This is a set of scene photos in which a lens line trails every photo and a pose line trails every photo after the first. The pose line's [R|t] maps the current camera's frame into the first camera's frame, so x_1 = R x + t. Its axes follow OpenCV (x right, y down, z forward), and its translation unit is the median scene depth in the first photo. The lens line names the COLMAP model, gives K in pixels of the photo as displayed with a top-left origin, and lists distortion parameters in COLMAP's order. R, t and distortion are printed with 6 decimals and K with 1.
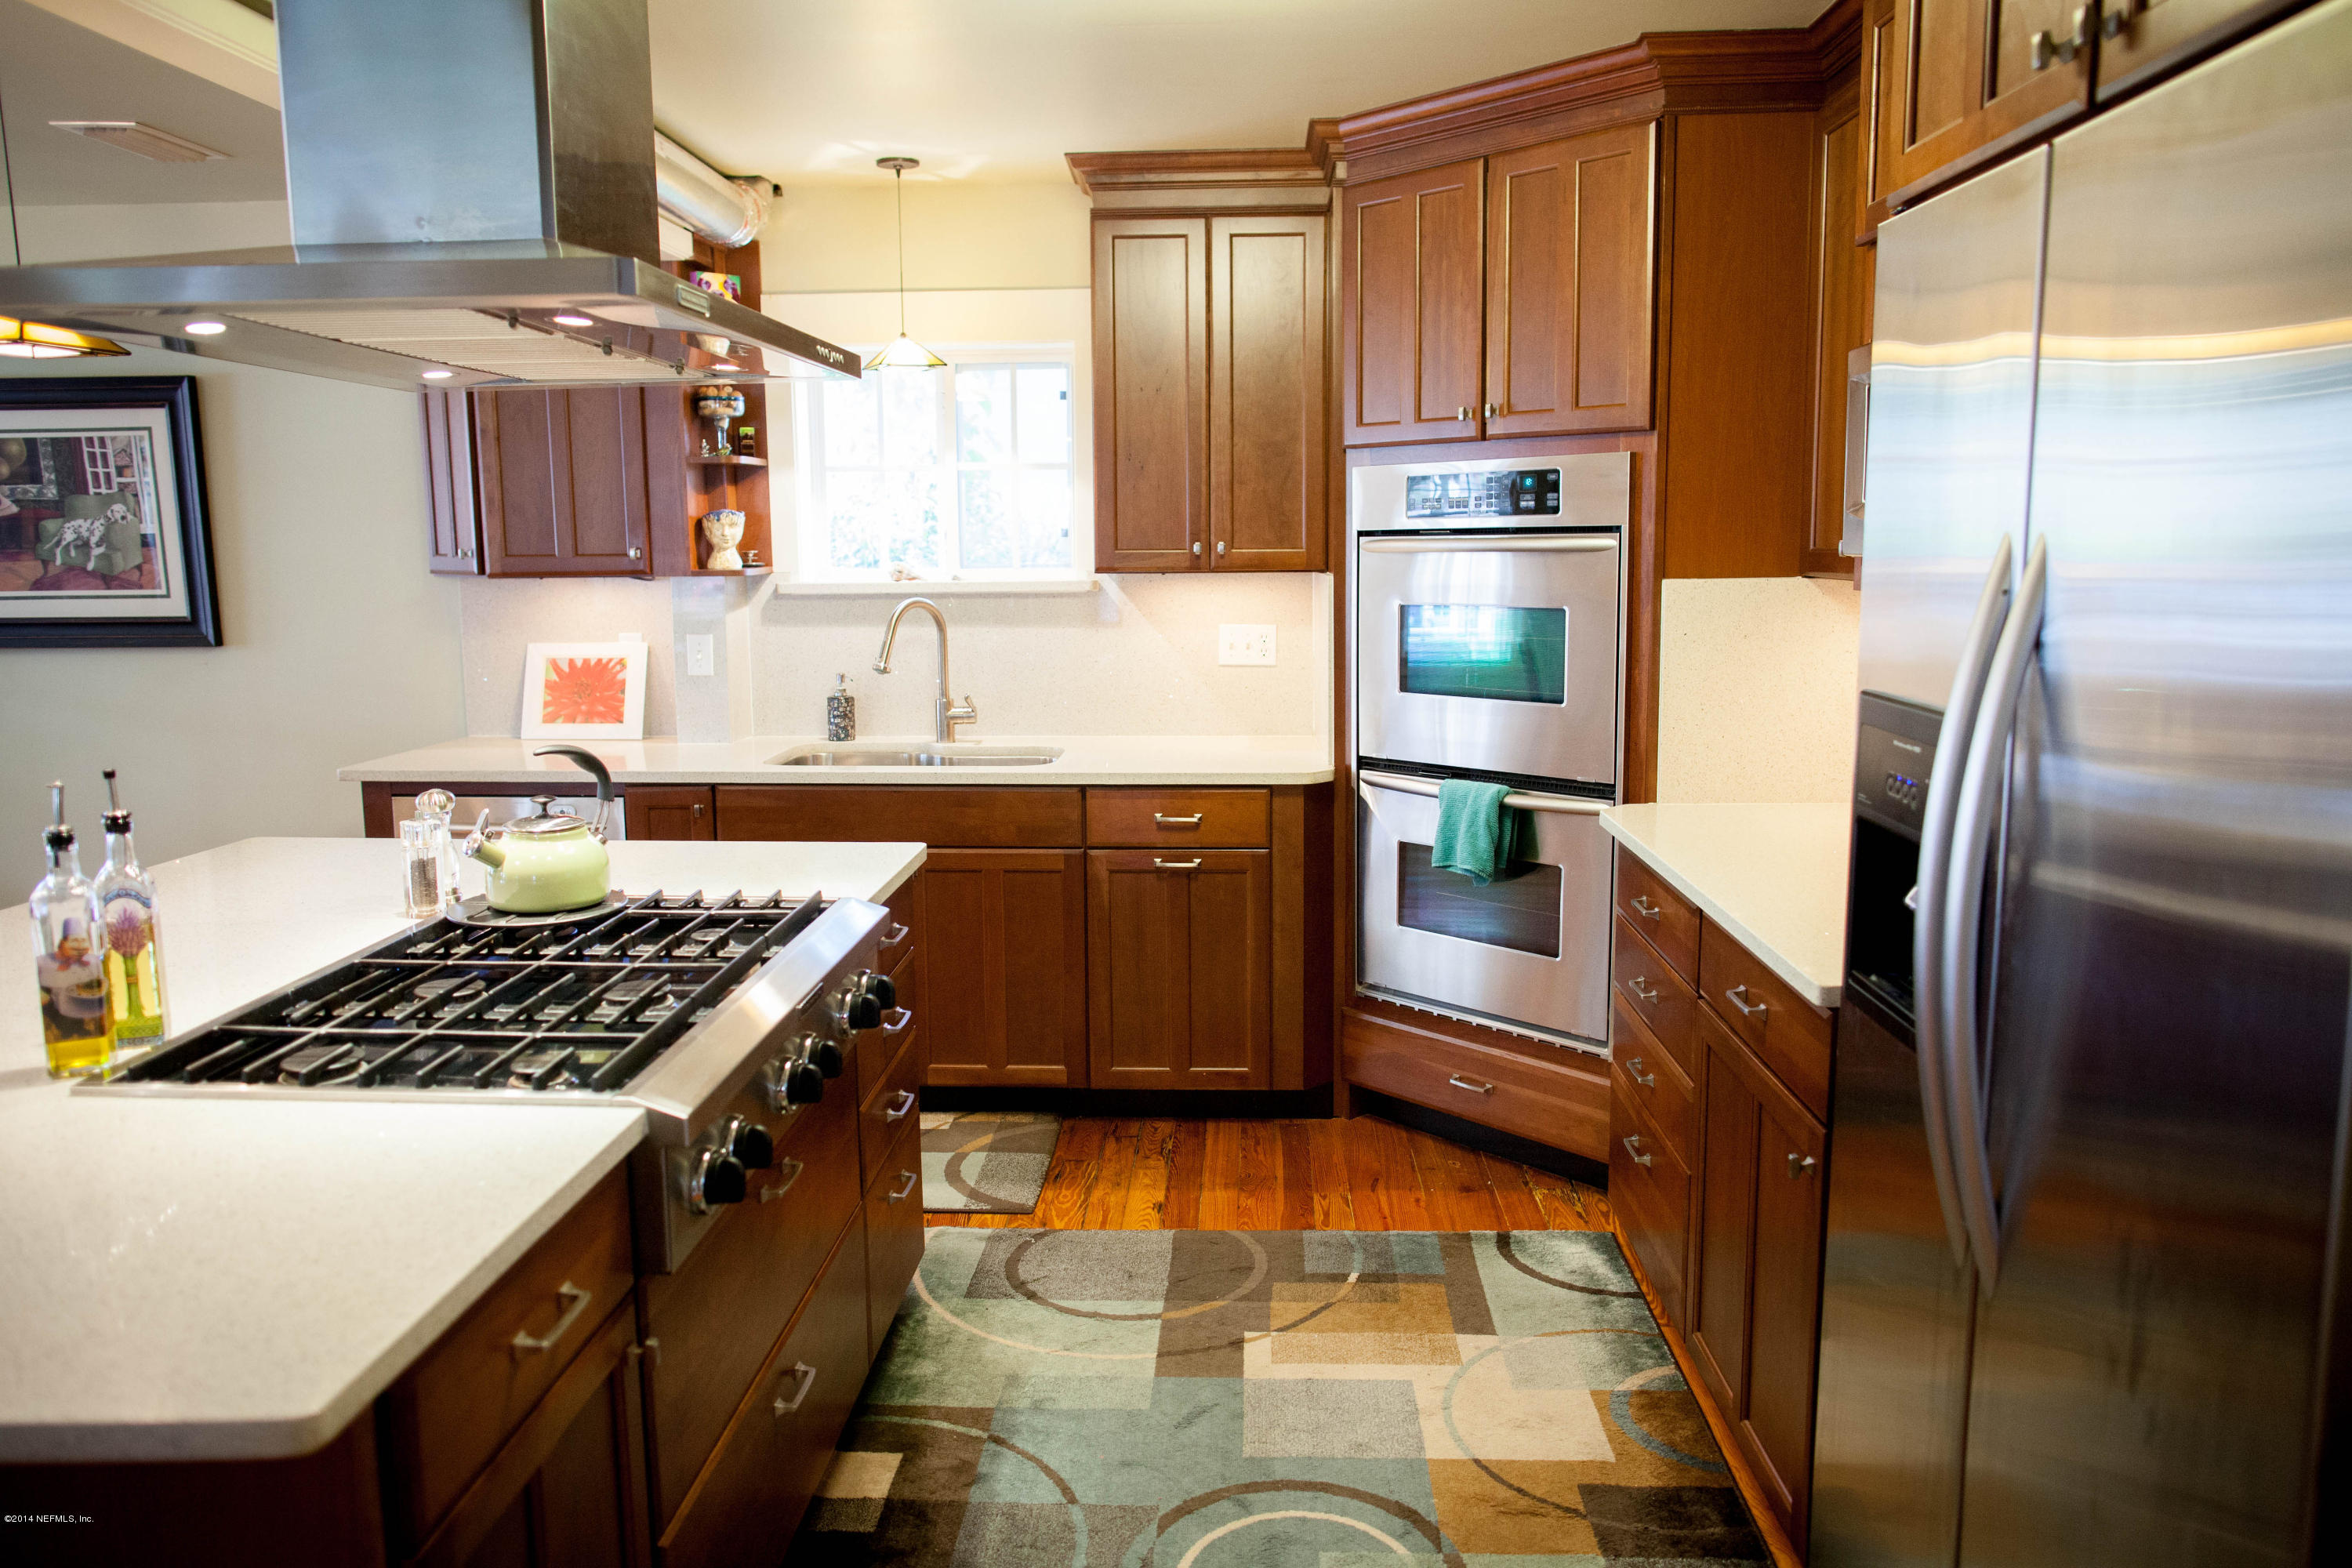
lens RADIAL K [[1624.6, 0, 1180.9], [0, 1624.6, 777.9], [0, 0, 1]] dist [-0.010838, 0.001872]
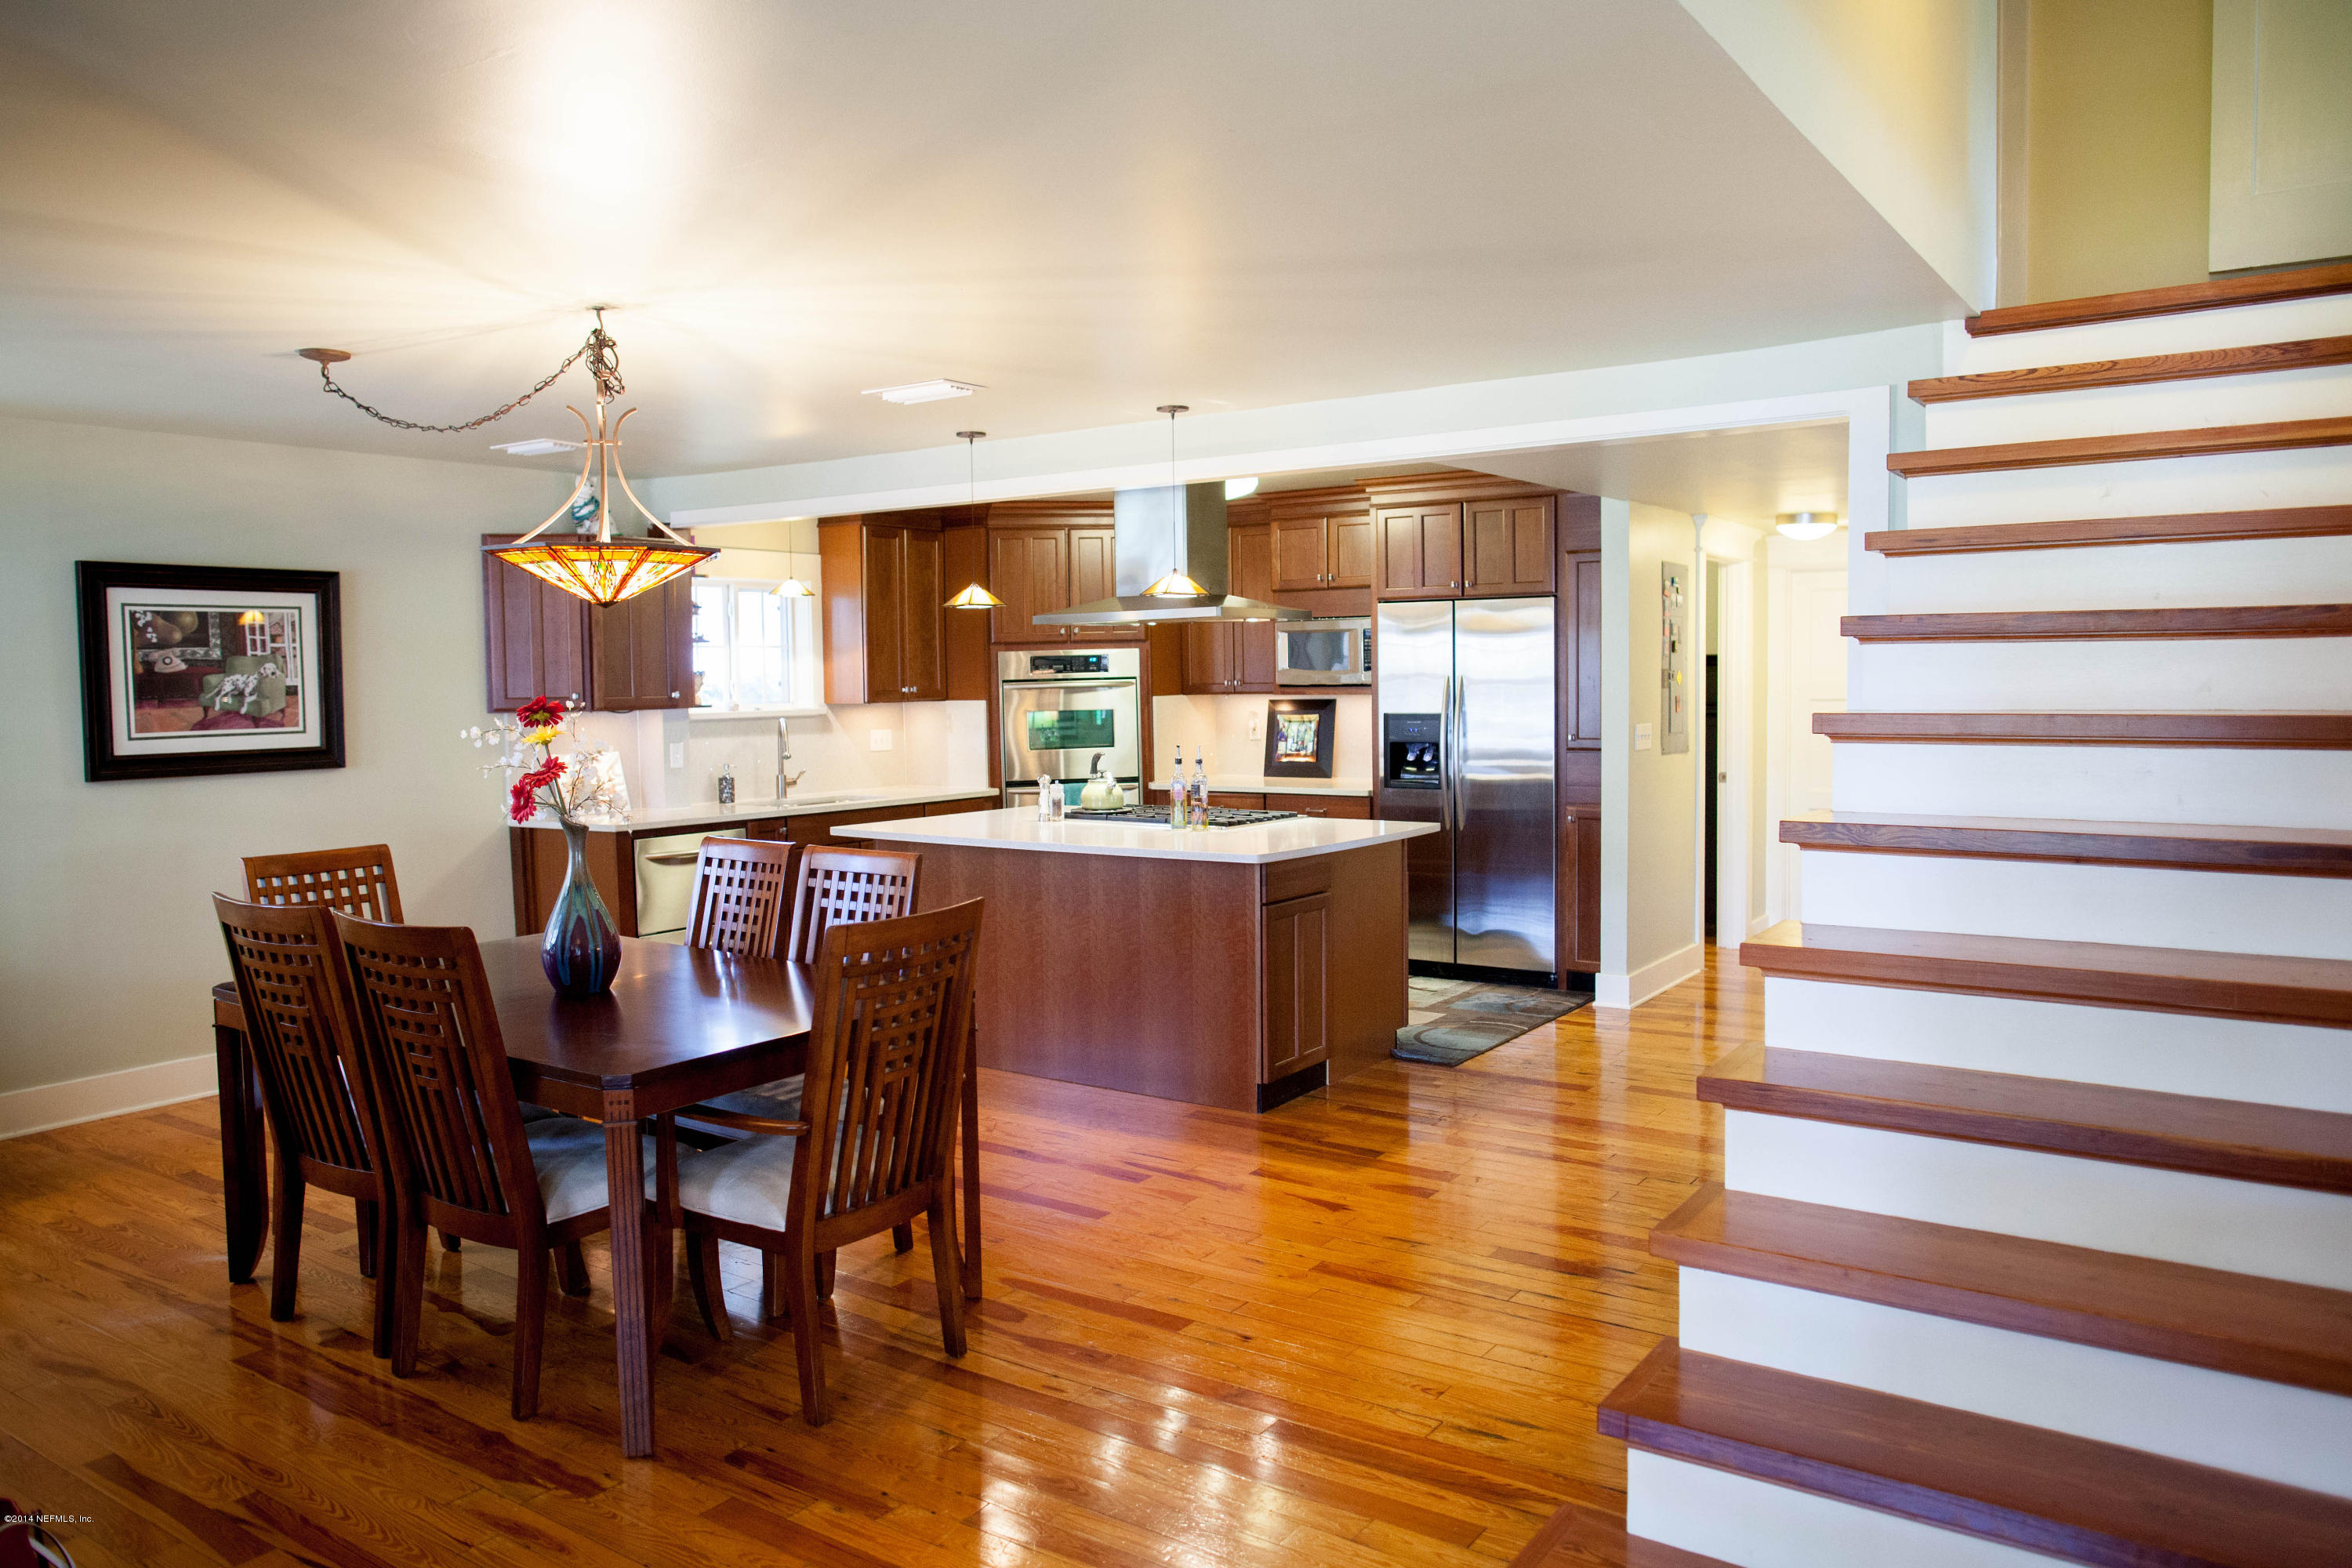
lens RADIAL K [[1624.6, 0, 1177.1], [0, 1624.6, 778.6], [0, 0, 1]] dist [-0.010838, 0.001872]
pose [[0.538991, -0.053859, 0.840588, -1.373899], [0.137778, 0.990150, -0.024903, 0.058923], [-0.830967, 0.129237, 0.541102, -0.318378]]
